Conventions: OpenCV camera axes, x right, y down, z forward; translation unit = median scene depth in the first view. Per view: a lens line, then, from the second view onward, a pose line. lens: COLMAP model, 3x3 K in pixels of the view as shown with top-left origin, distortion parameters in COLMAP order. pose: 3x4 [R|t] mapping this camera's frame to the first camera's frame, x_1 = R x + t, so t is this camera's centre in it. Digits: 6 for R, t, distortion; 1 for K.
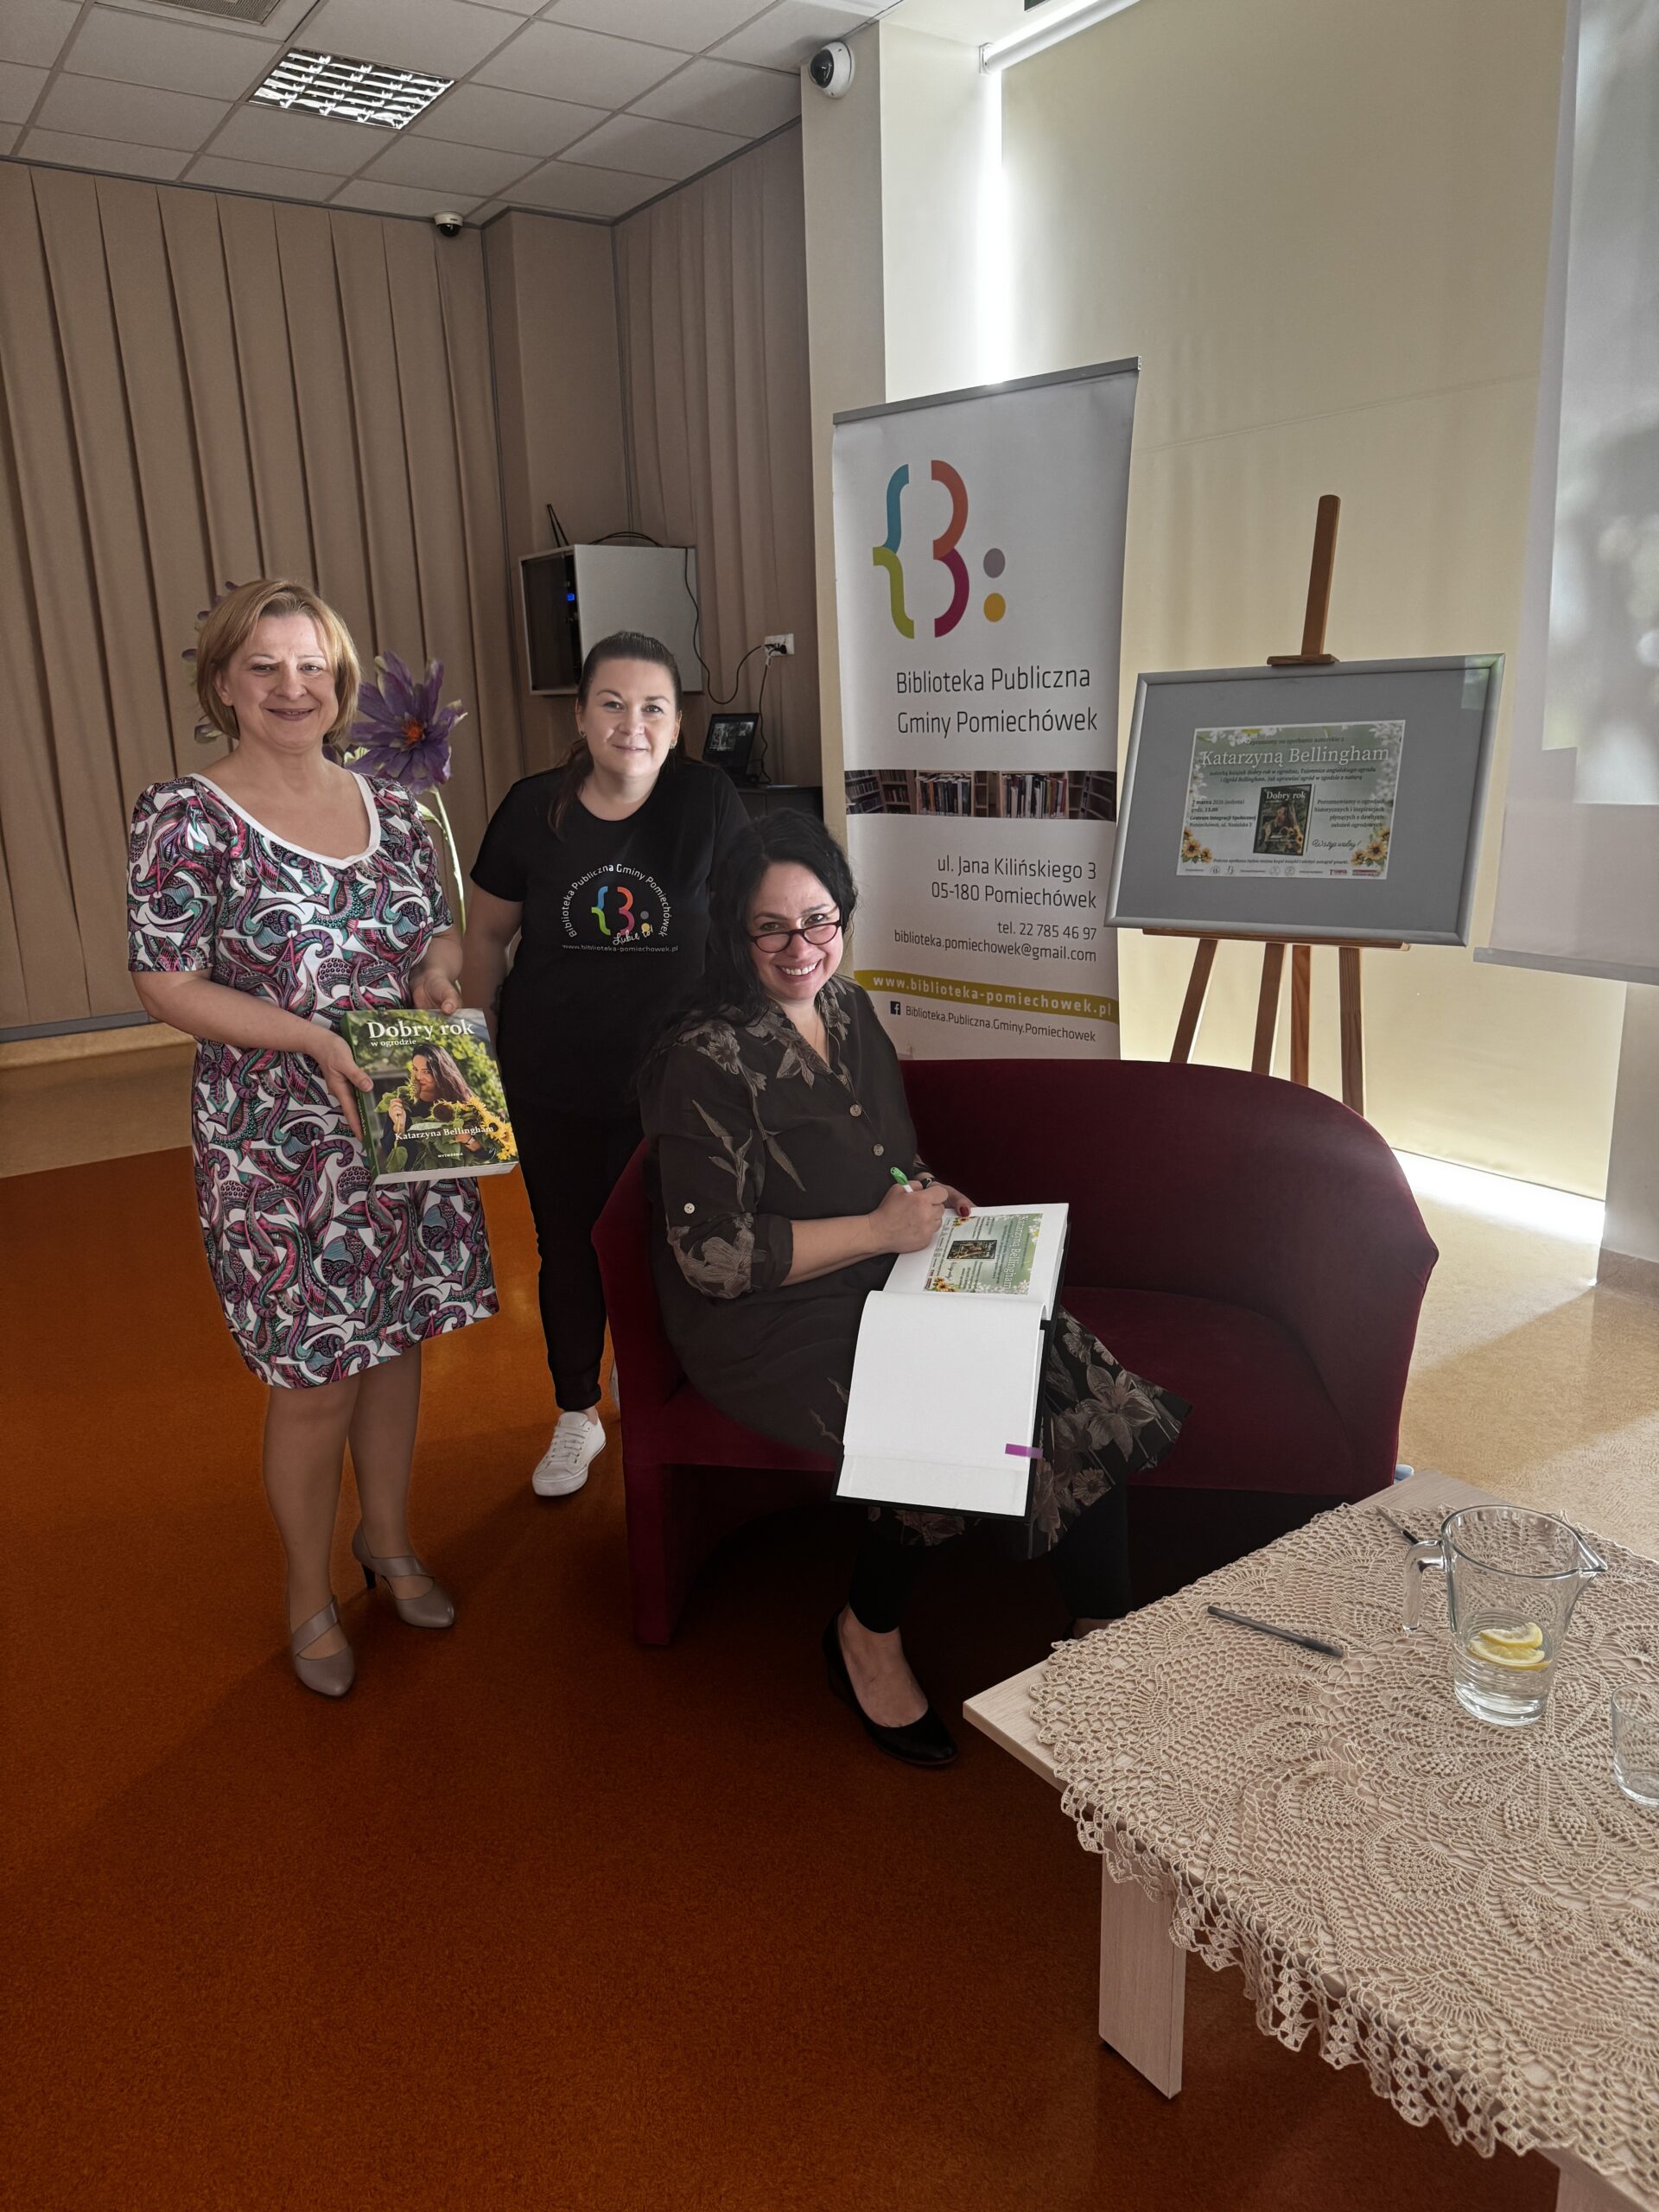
lens RADIAL K [[1544.8, 0, 941.4], [0, 1544.8, 1119.0], [0, 0, 1]] dist [0.005102, -0.005704]
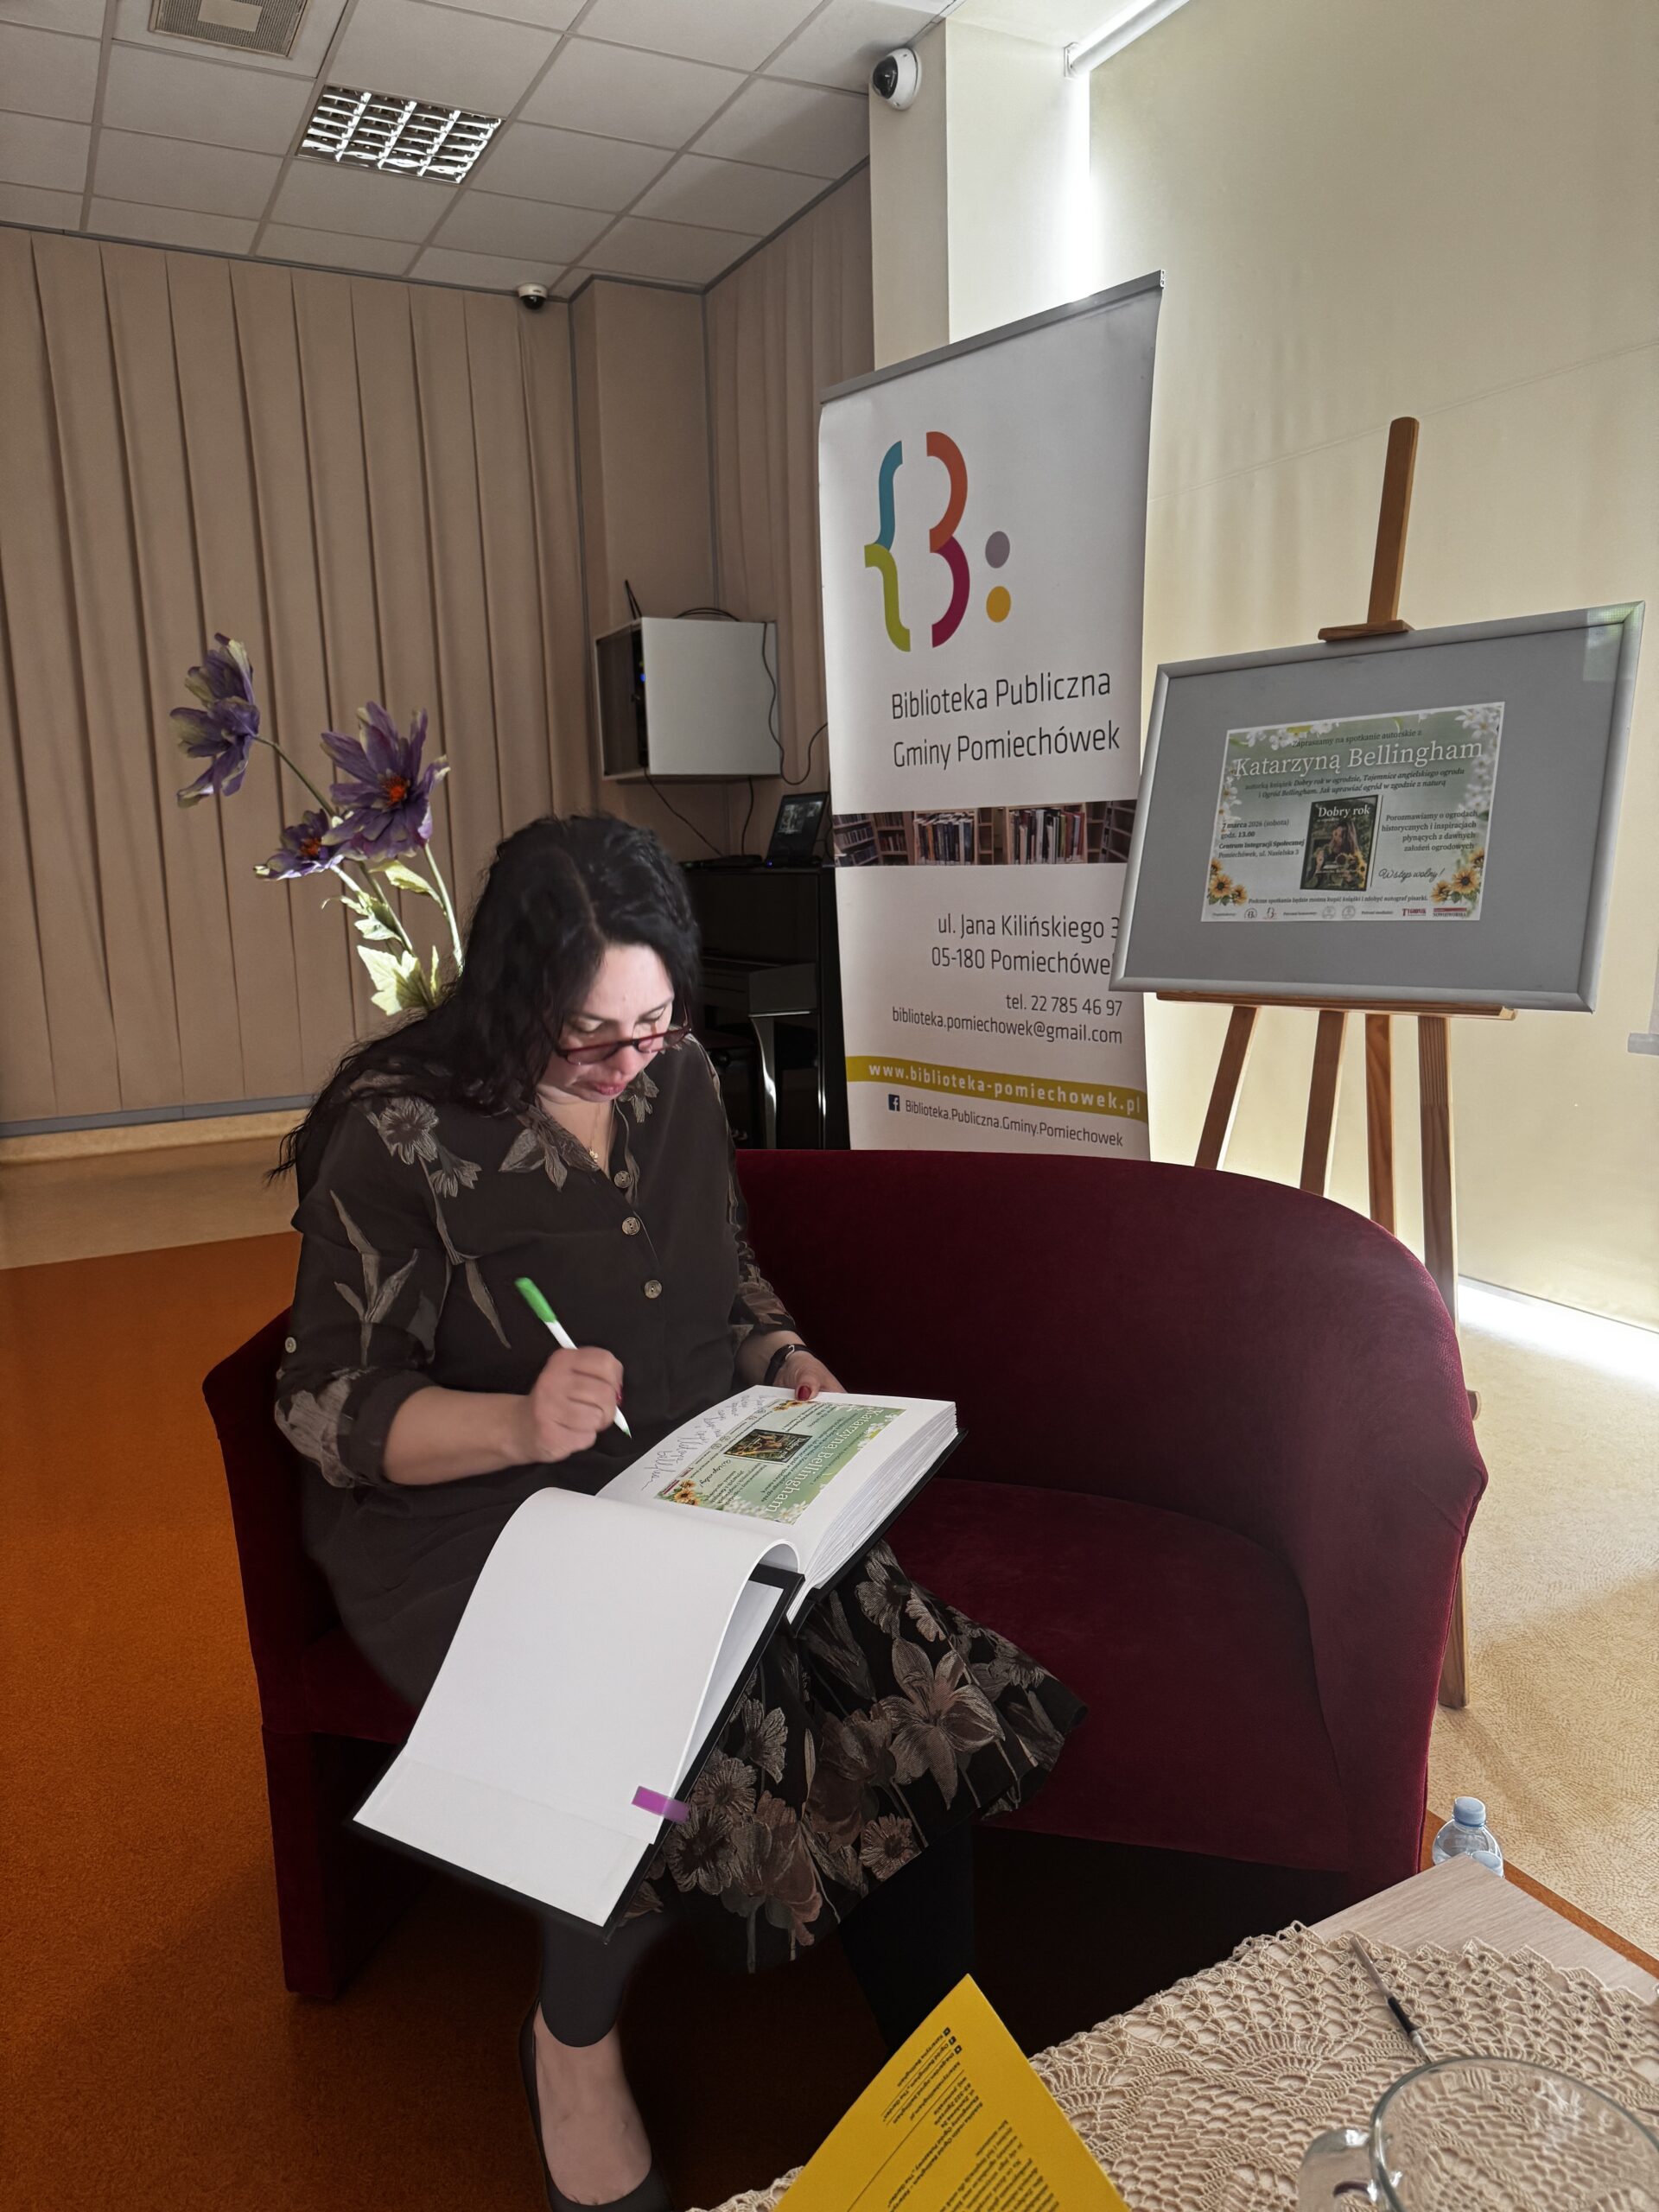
lens RADIAL K [[1544.8, 0, 941.4], [0, 1544.8, 1119.0], [0, 0, 1]] dist [0.005102, -0.005704]
pose [[0.992506, 0.017558, -0.120927, 0.105726], [-0.027419, 0.996388, -0.080371, 0.001823], [0.119079, 0.083084, 0.989402, 0.219492]]
